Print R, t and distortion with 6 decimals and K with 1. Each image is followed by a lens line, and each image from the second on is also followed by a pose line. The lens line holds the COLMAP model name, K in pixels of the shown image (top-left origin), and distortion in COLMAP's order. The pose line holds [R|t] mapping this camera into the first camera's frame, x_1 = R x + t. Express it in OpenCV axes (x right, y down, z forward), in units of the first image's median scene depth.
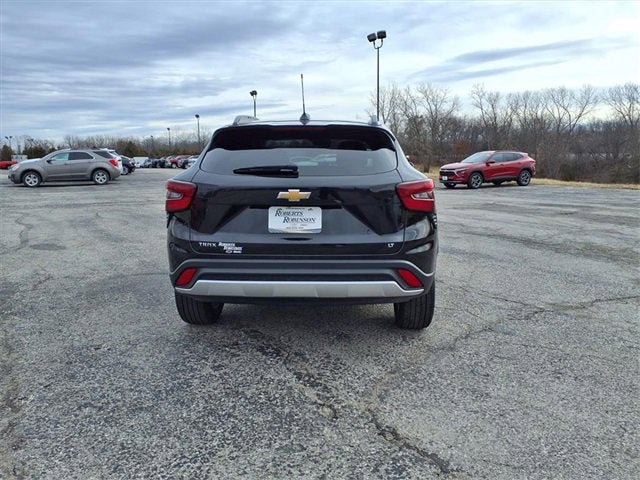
lens RADIAL K [[519.4, 0, 318.2], [0, 519.4, 240.0], [0, 0, 1]] dist [0.020931, -0.017816]
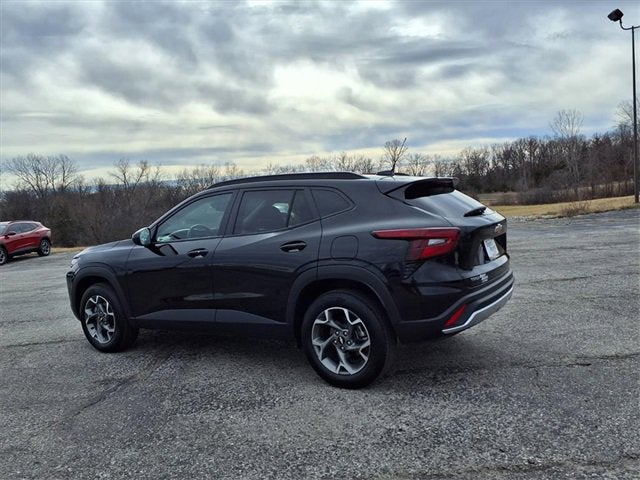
lens RADIAL K [[521.3, 0, 318.4], [0, 521.3, 243.2], [0, 0, 1]] dist [0.025842, -0.041158]
pose [[0.472630, -0.099678, 0.875606, -1.285353], [0.209294, 0.977851, -0.001654, -0.128778], [-0.856048, 0.184041, 0.483023, 0.679923]]
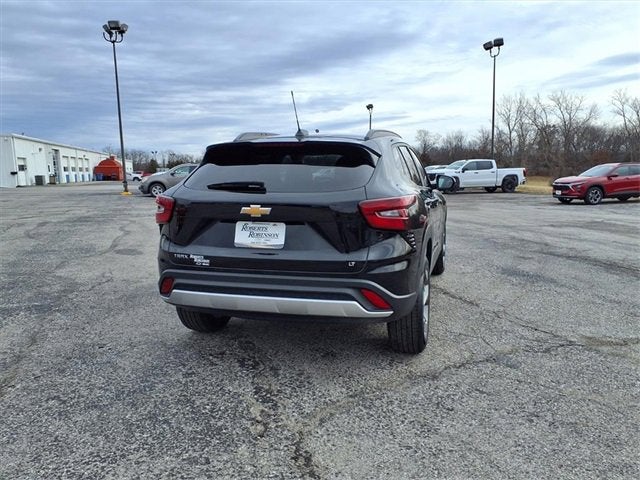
lens RADIAL K [[519.4, 0, 318.2], [0, 519.4, 240.0], [0, 0, 1]] dist [0.020931, -0.017816]
pose [[0.972677, 0.031283, -0.230045, 0.277735], [-0.036642, 0.999147, -0.019057, -0.012818], [0.229253, 0.026965, 0.972993, 0.039116]]
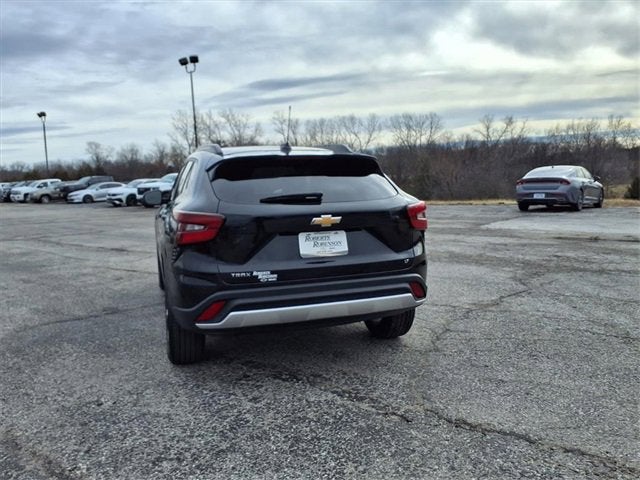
lens RADIAL K [[532.2, 0, 315.9], [0, 532.2, 239.7], [0, 0, 1]] dist [0.002656, -0.007511]
pose [[0.931546, -0.063576, 0.358024, -0.408779], [0.081304, 0.996086, -0.034665, -0.010857], [-0.354419, 0.061400, 0.933069, 0.006972]]
